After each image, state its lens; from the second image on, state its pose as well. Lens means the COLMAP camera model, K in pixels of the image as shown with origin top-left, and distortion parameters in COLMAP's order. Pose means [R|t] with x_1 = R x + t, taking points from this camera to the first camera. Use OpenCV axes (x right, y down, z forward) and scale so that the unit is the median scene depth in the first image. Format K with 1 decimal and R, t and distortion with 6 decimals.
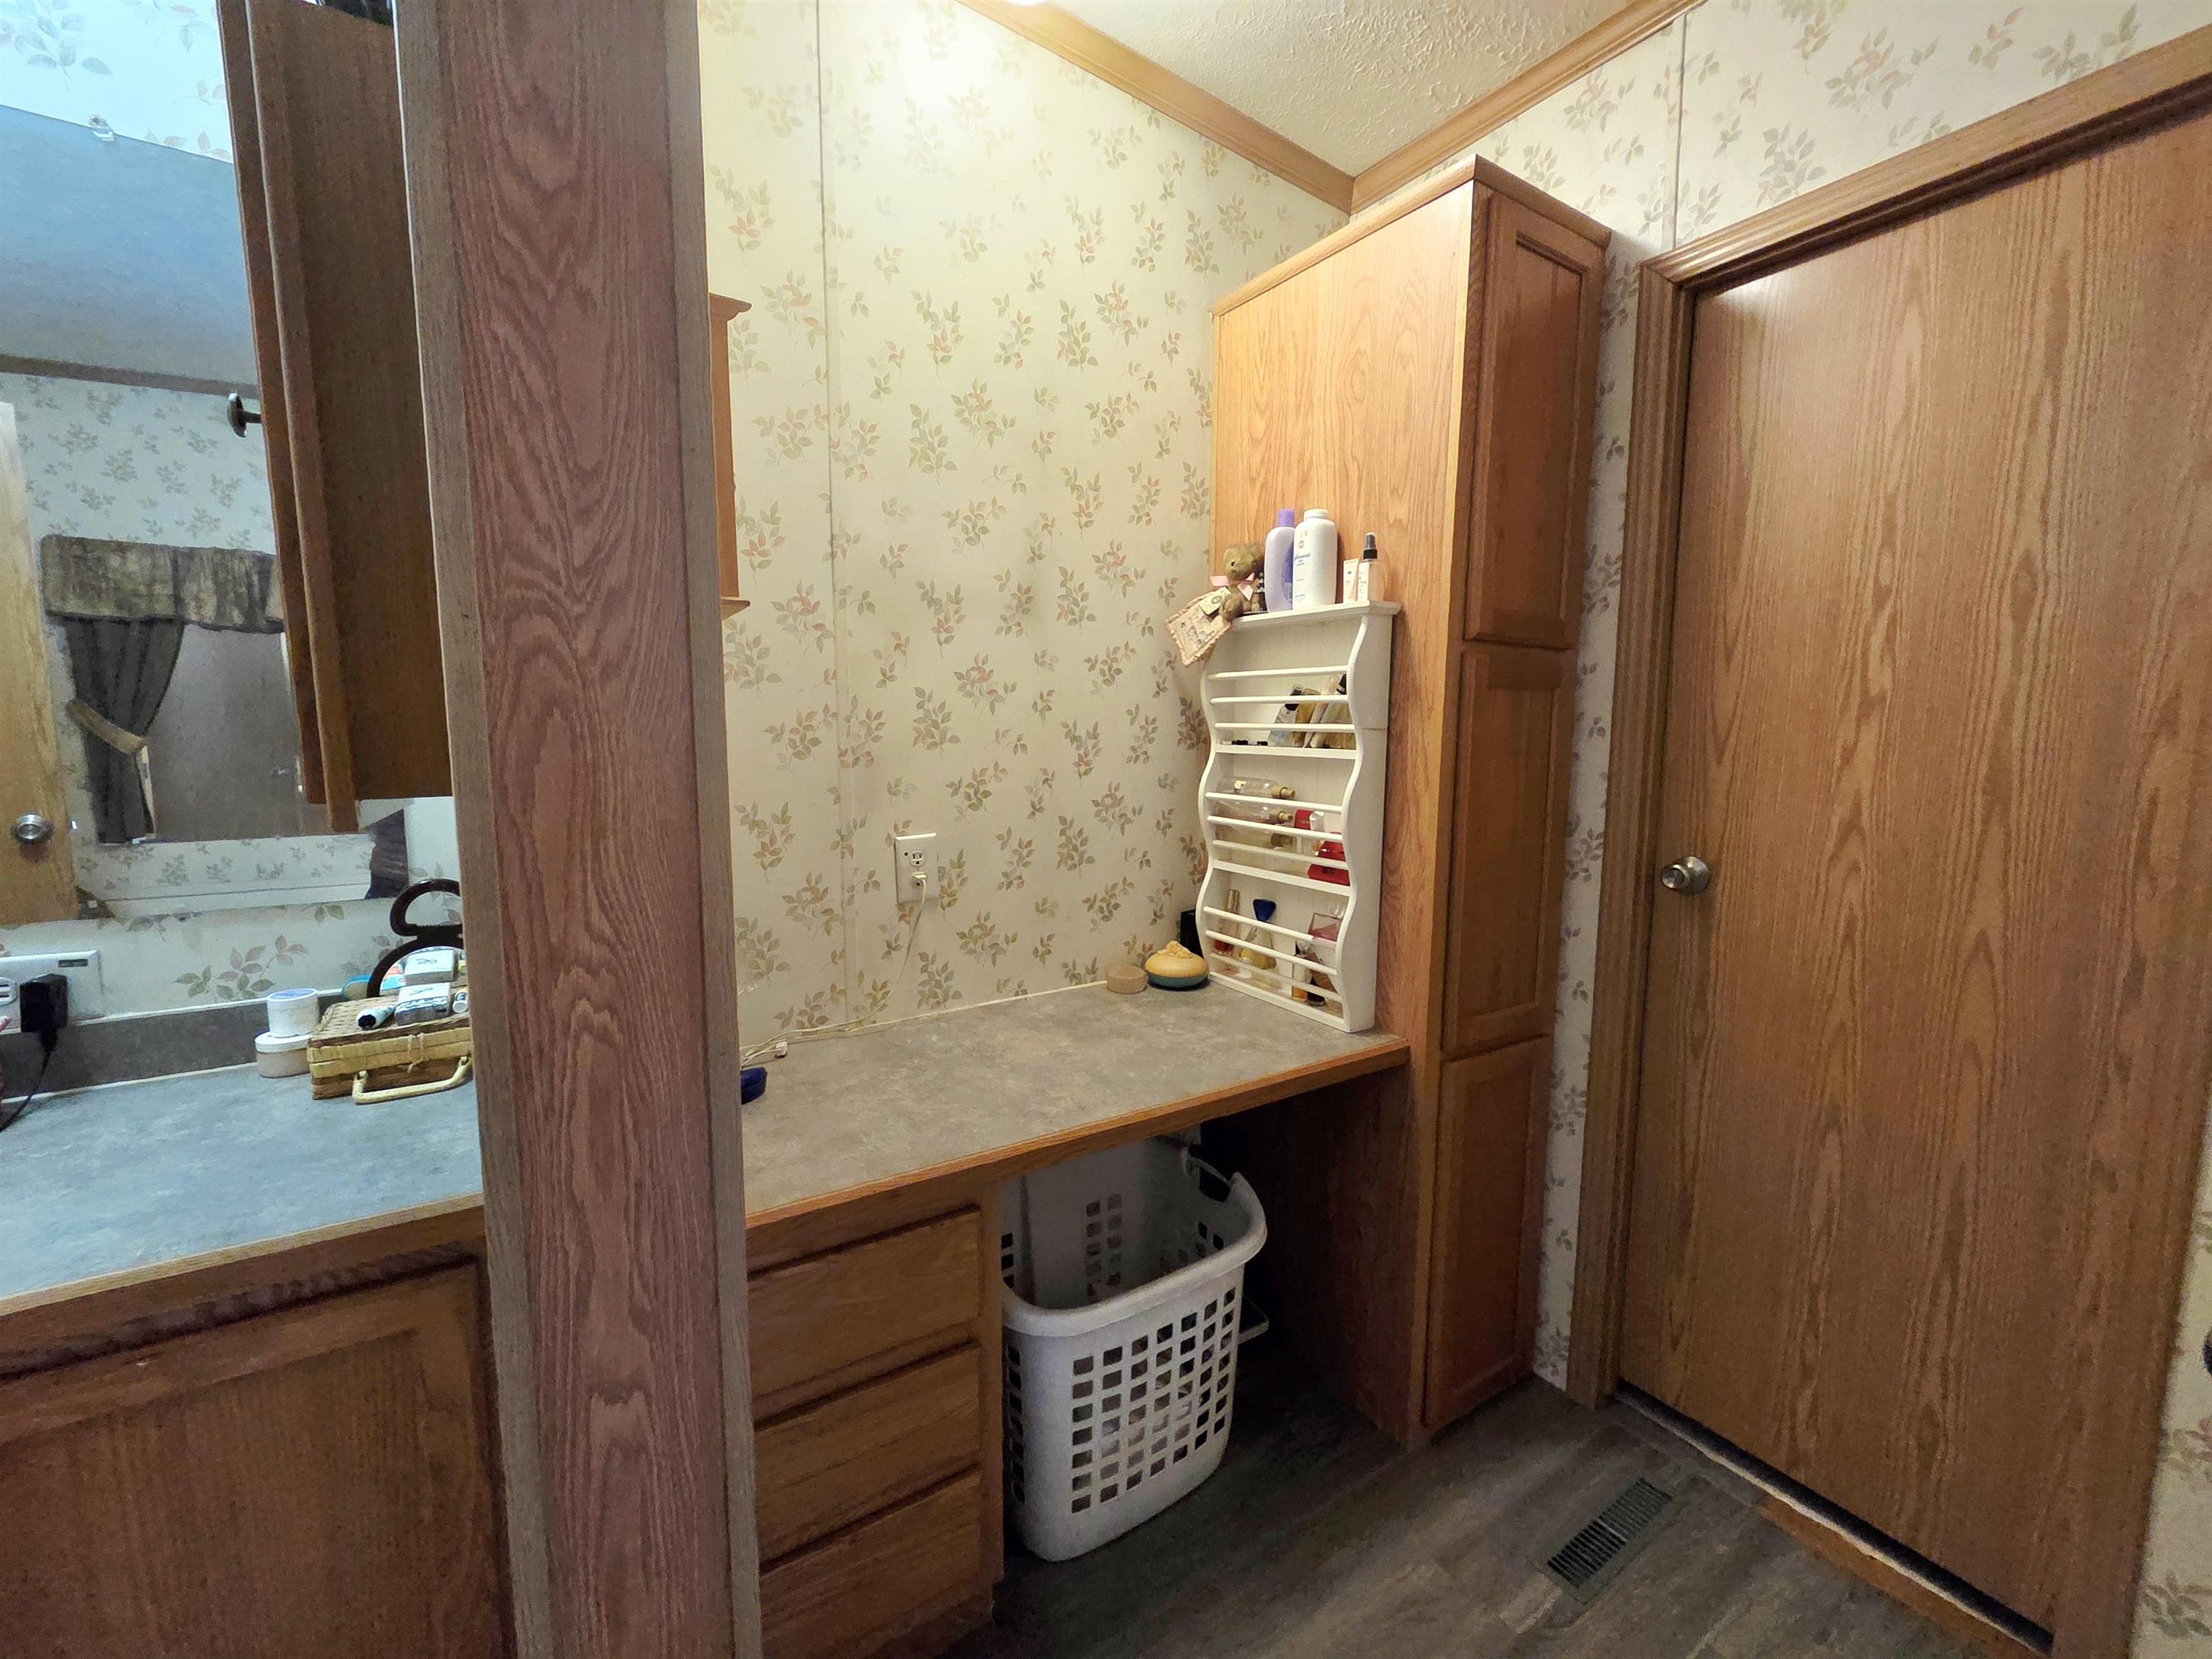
lens RADIAL K [[900.6, 0, 1082.5], [0, 900.6, 827.4], [0, 0, 1]] dist [0.000823, -0.000361]
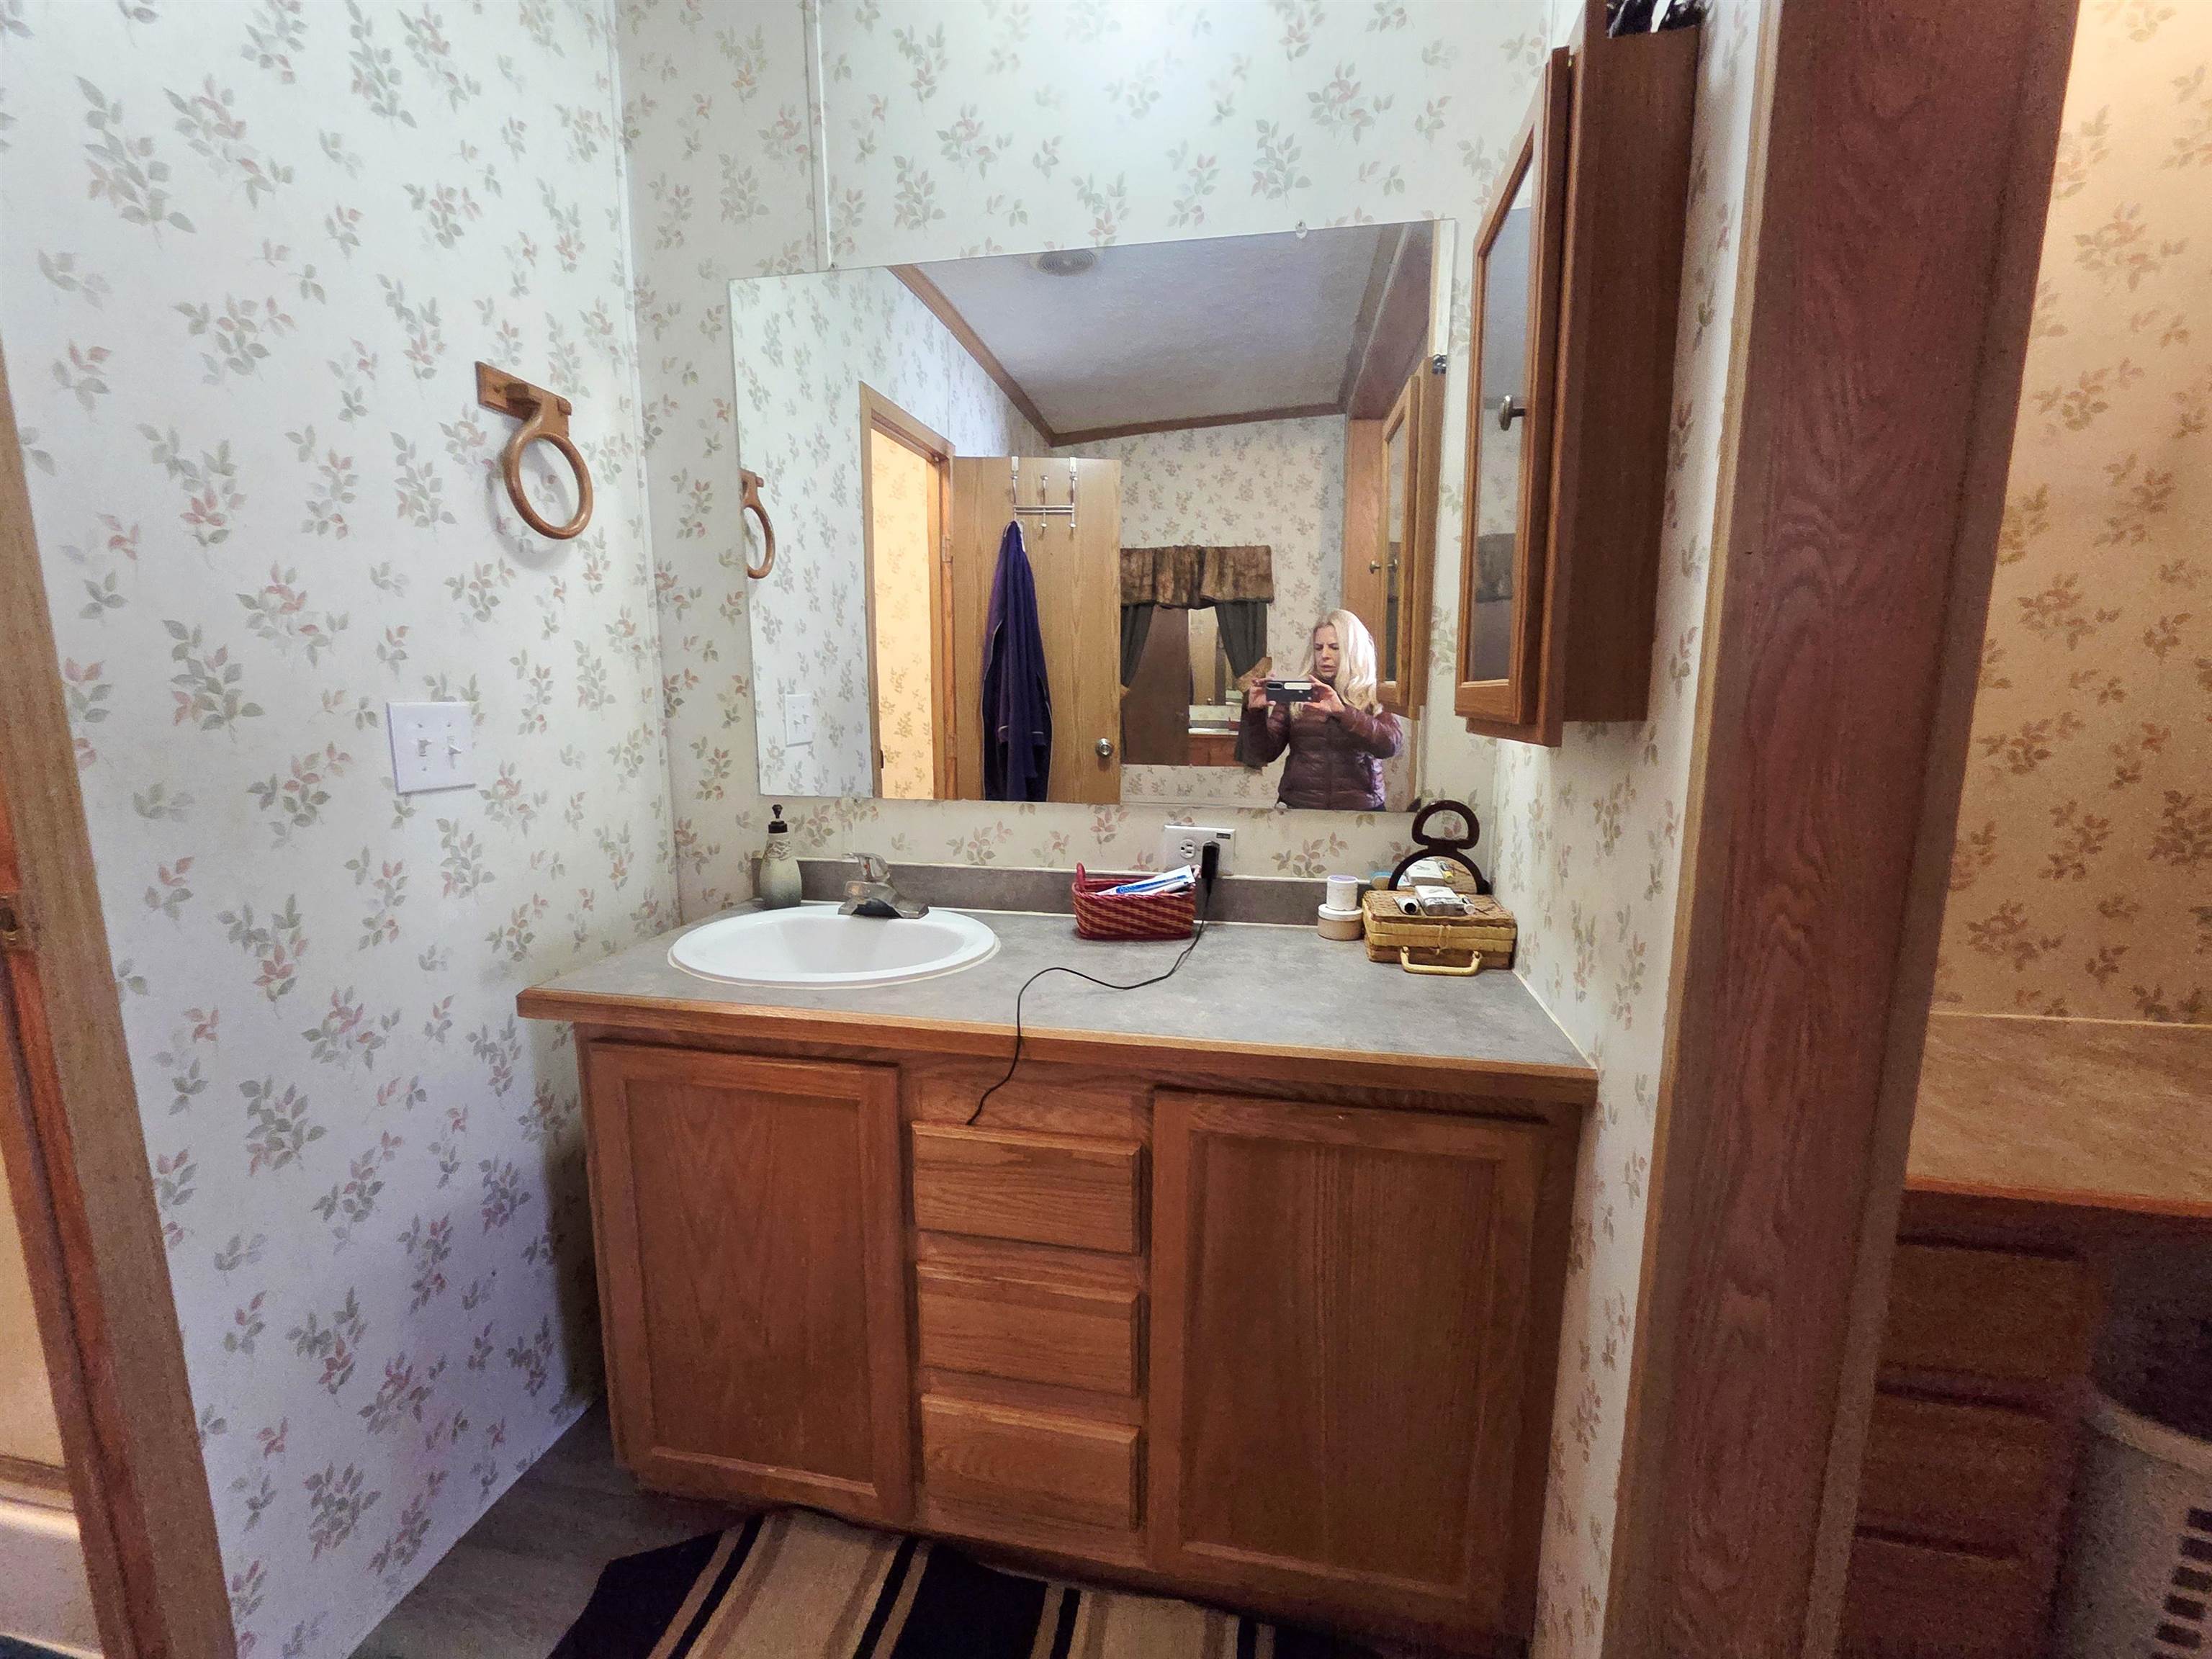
lens RADIAL K [[904.7, 0, 1102.1], [0, 904.7, 828.4], [0, 0, 1]] dist [0.001328, -0.001012]
pose [[0.737983, 0.101762, -0.667102, -0.281938], [-0.070736, 0.994784, 0.073496, 0.043458], [0.671101, -0.007051, 0.741332, -0.207404]]
